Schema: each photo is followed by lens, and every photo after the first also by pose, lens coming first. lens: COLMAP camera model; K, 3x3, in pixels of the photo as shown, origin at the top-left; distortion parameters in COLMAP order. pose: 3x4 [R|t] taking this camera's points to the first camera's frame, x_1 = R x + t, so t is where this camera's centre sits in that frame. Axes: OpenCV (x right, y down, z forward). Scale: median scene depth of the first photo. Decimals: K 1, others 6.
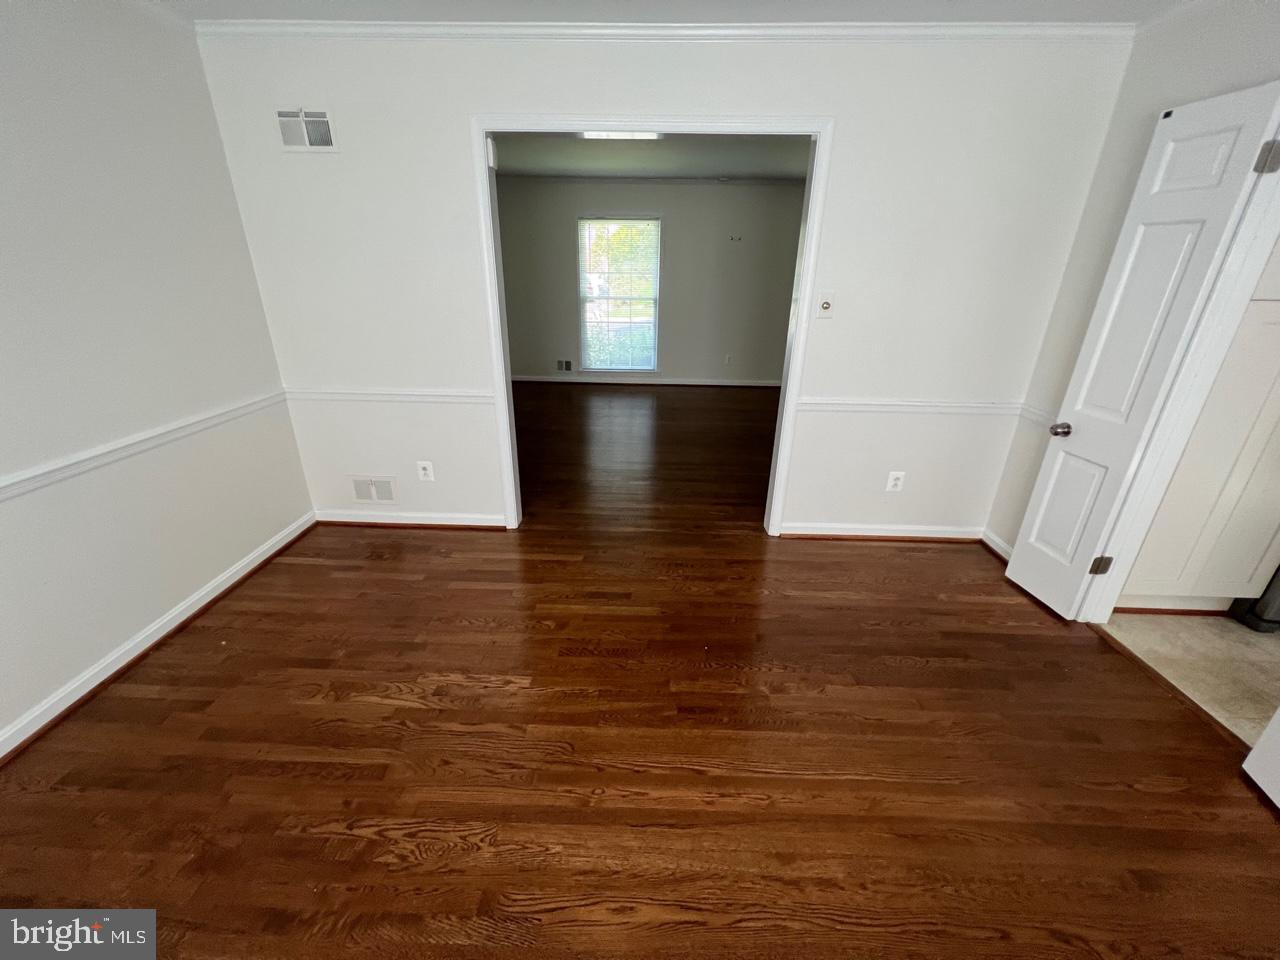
lens RADIAL K [[512.7, 0, 636.9], [0, 512.7, 476.6], [0, 0, 1]] dist [0.000310, 0.000247]
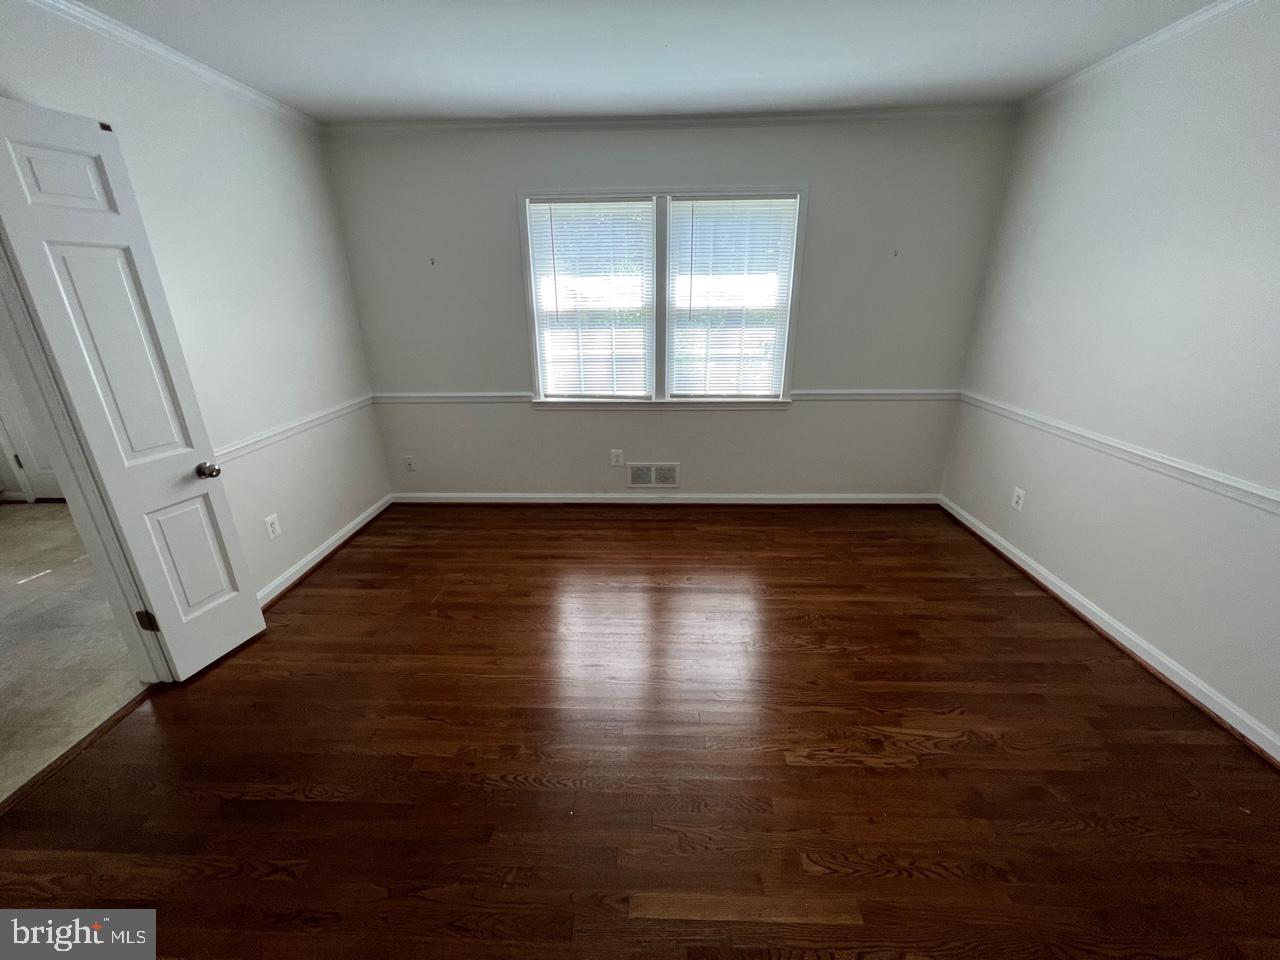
lens RADIAL K [[512.7, 0, 636.9], [0, 512.7, 476.6], [0, 0, 1]] dist [0.000310, 0.000247]
pose [[-0.999989, -0.001528, 0.004383, 0.050674], [0.001825, 0.738722, 0.674008, -0.645316], [-0.004268, 0.674009, -0.738711, 1.564408]]
